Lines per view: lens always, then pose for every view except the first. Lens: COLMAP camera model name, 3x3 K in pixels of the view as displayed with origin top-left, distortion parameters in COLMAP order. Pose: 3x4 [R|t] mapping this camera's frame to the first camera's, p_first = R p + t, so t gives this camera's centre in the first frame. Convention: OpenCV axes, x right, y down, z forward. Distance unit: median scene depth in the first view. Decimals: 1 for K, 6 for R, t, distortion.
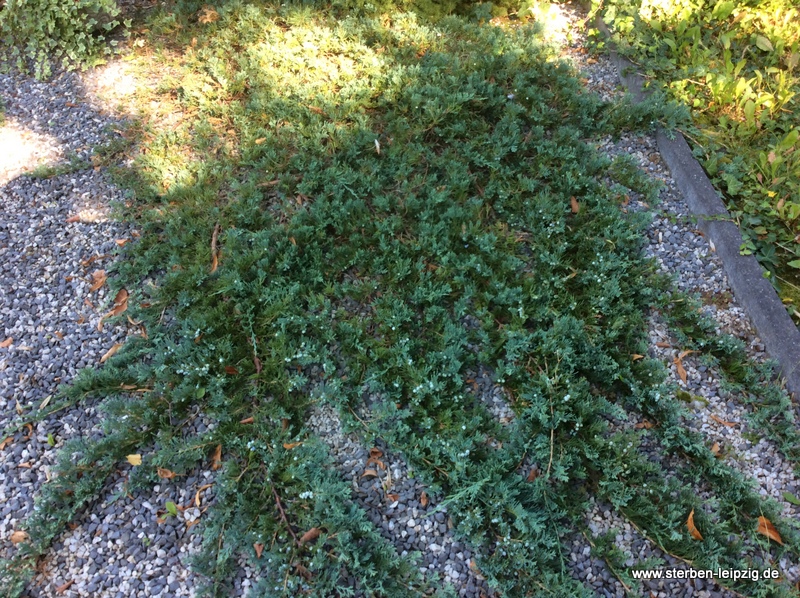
lens RADIAL K [[731.8, 0, 400.0], [0, 731.8, 299.0], [0, 0, 1]] dist [0.072879, -0.136235]
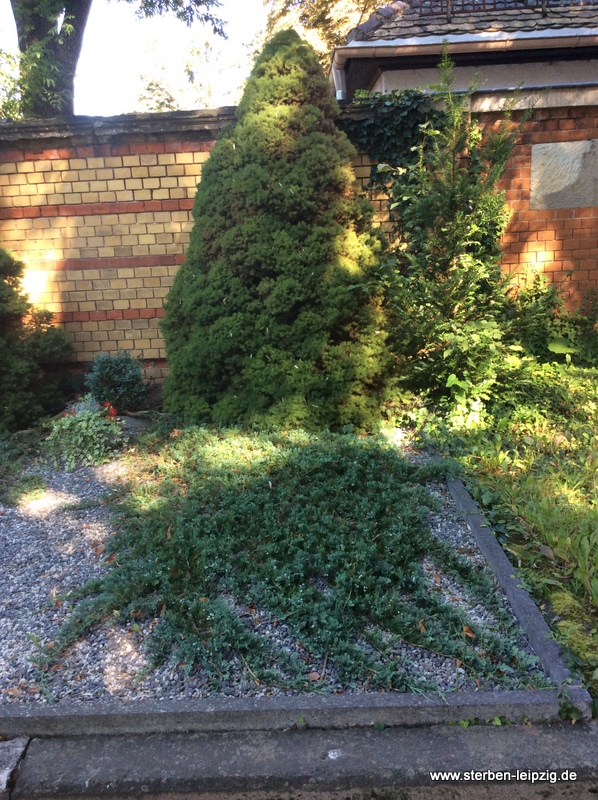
lens RADIAL K [[731.8, 0, 299.0], [0, 731.8, 400.0], [0, 0, 1]] dist [0.072879, -0.136235]
pose [[0.997844, -0.030048, -0.058341, 0.126367], [-0.002972, 0.867414, -0.497578, 0.418177], [0.065557, 0.496679, 0.865455, -0.489439]]
